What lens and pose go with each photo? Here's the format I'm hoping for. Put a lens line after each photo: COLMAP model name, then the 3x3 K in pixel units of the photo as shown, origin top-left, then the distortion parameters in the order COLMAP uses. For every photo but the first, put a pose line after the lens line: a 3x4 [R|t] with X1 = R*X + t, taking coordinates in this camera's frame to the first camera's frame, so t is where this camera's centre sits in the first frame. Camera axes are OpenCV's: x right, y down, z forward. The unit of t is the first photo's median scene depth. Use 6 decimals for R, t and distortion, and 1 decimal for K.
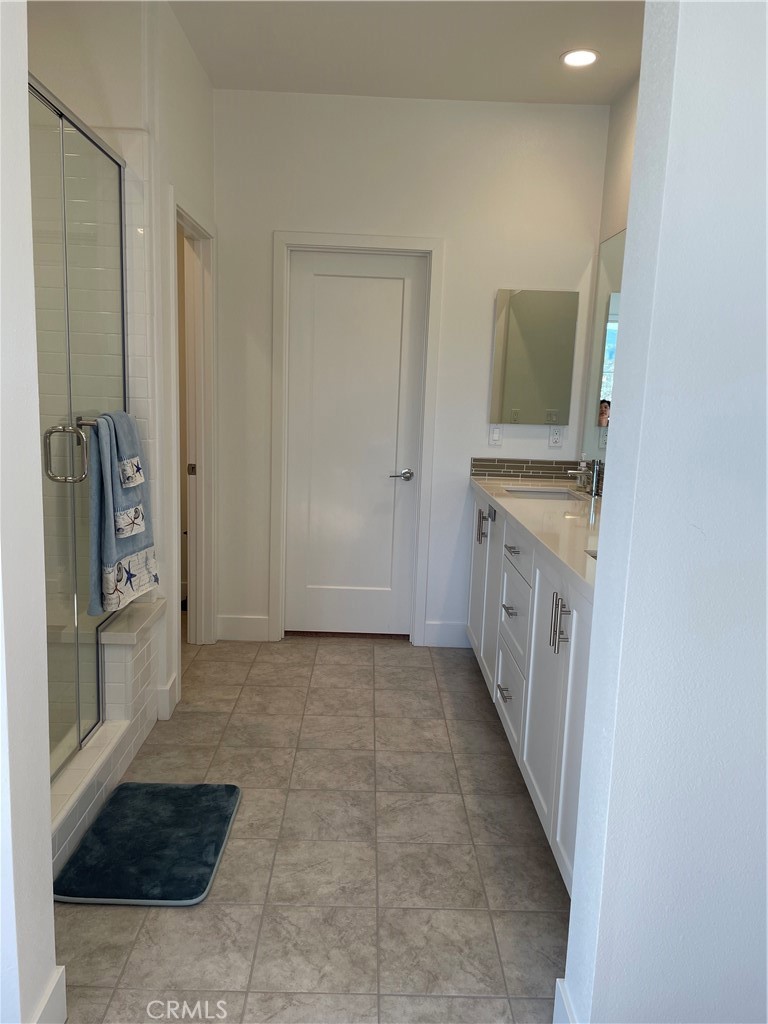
lens RADIAL K [[802.0, 0, 382.0], [0, 802.0, 514.2], [0, 0, 1]] dist [0.013047, -0.009707]
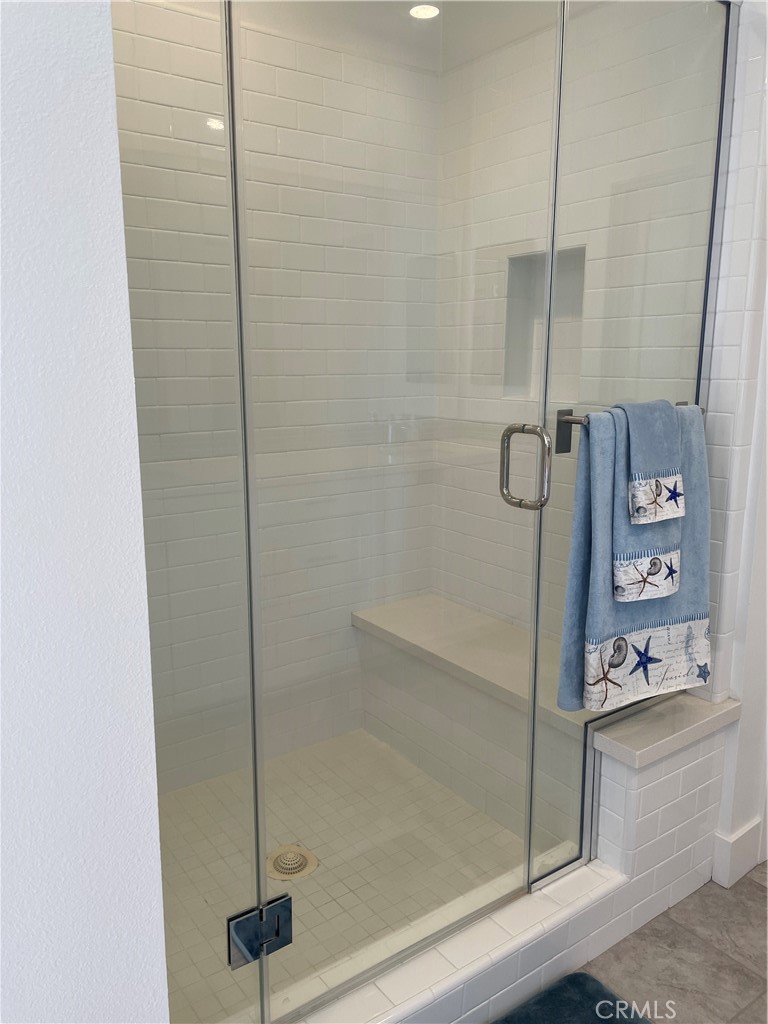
lens RADIAL K [[802.0, 0, 385.9], [0, 802.0, 507.3], [0, 0, 1]] dist [0.013047, -0.009707]
pose [[0.566725, 0.114677, -0.815887, 0.076462], [-0.106505, 0.992154, 0.065472, -0.064629], [0.816994, 0.049791, 0.574492, 0.473209]]
